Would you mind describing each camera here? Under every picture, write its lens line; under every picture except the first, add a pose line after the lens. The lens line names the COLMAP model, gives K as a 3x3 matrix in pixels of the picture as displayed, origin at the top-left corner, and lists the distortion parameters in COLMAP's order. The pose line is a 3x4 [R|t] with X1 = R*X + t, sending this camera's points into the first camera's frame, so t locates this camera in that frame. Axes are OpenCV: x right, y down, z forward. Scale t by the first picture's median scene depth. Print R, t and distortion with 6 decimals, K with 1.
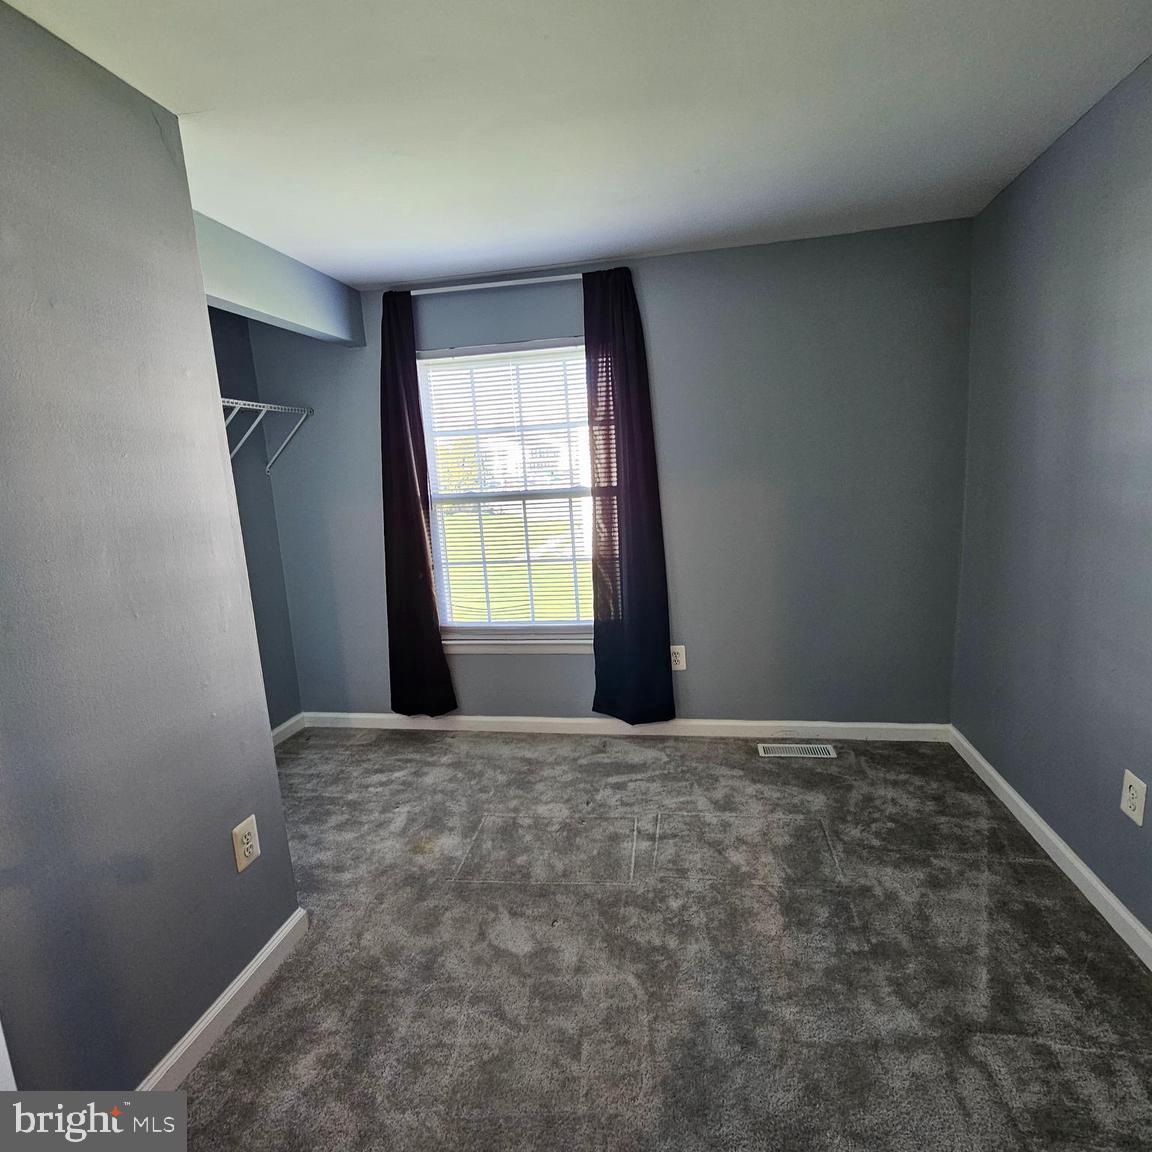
lens RADIAL K [[626.8, 0, 580.8], [0, 626.8, 573.6], [0, 0, 1]] dist [-0.007294, 0.001489]
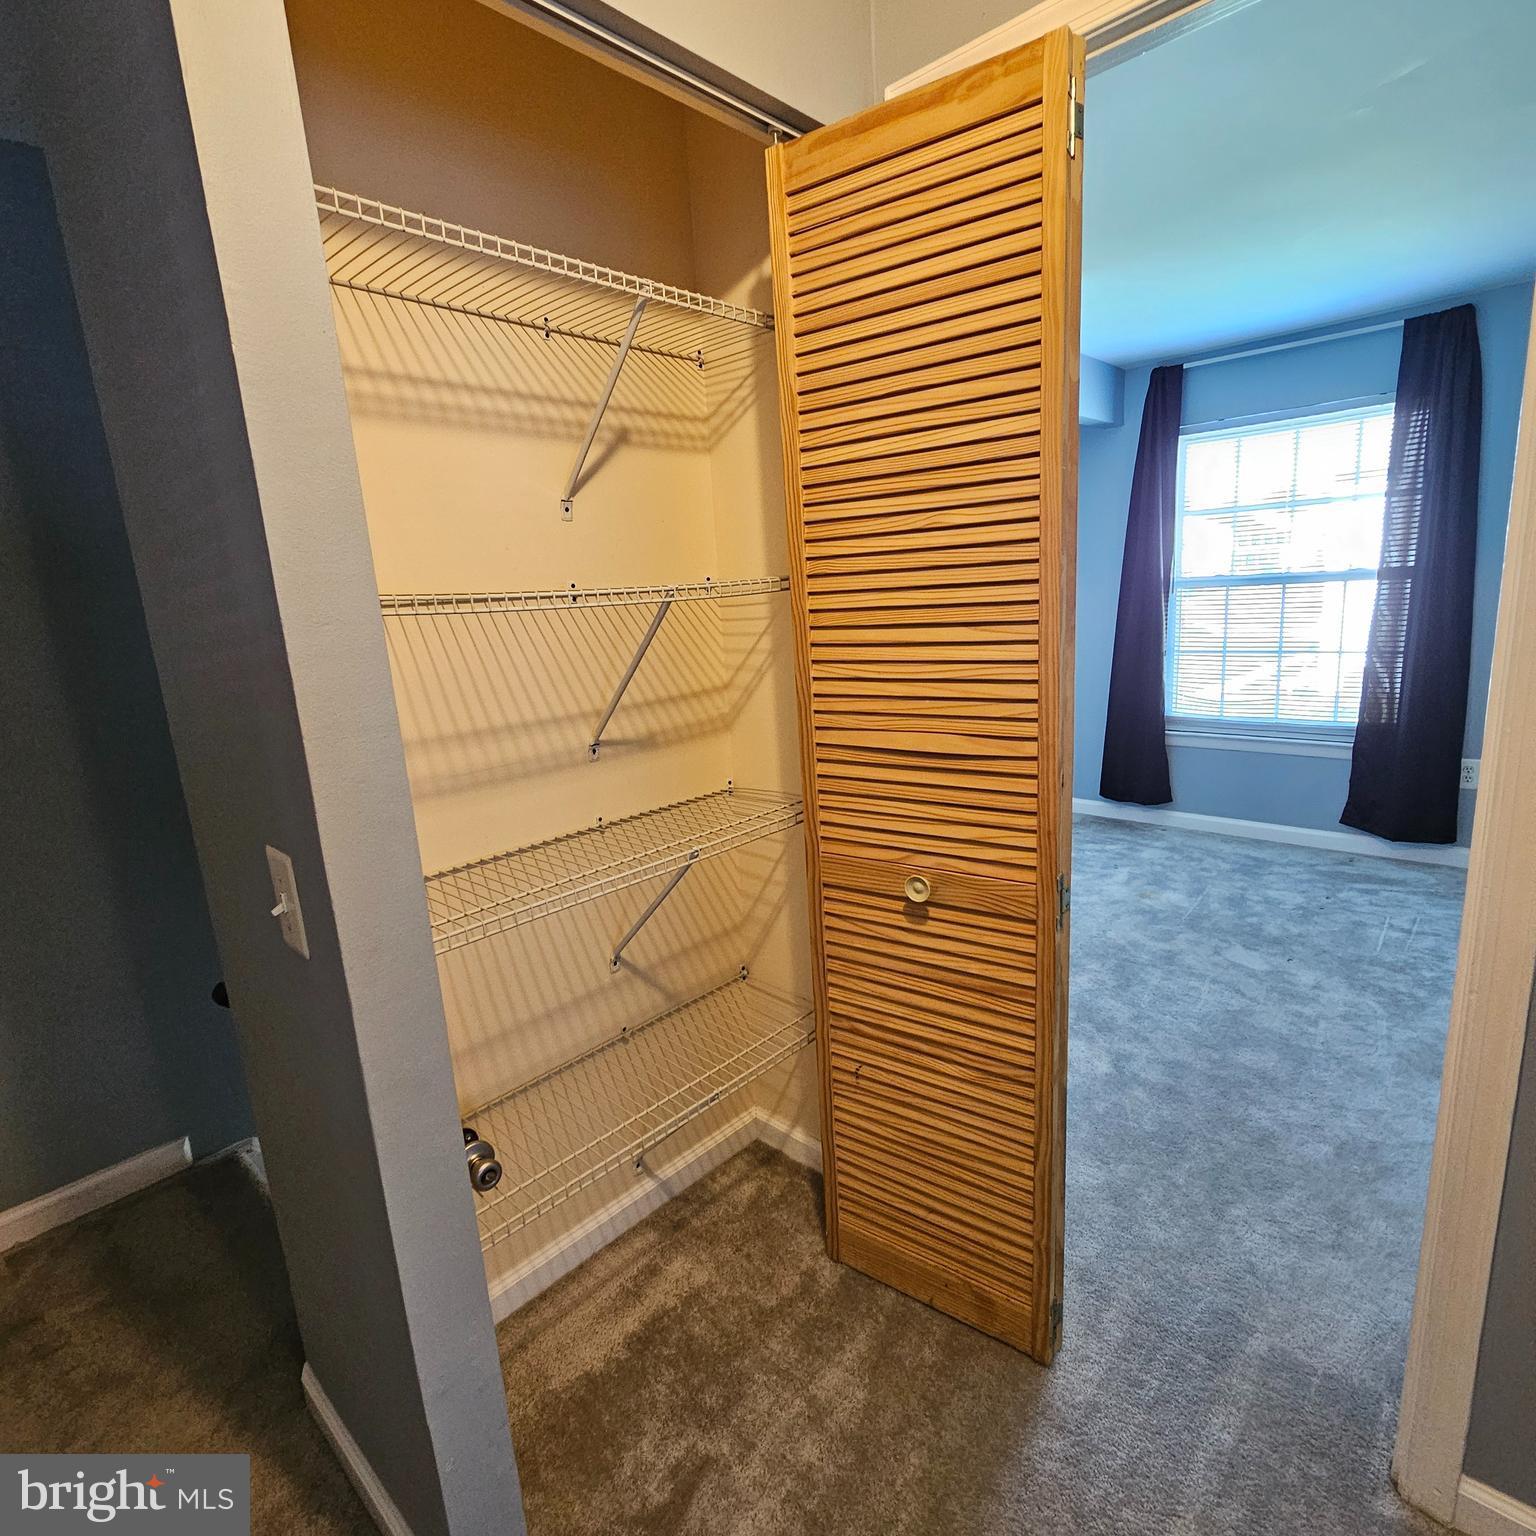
lens RADIAL K [[835.7, 0, 771.5], [0, 835.7, 772.9], [0, 0, 1]] dist [-0.007294, 0.001489]
pose [[0.842606, 0.123863, -0.524092, -0.058014], [-0.082939, 0.991427, 0.100968, 0.109745], [0.532105, -0.041609, 0.845655, -0.499621]]
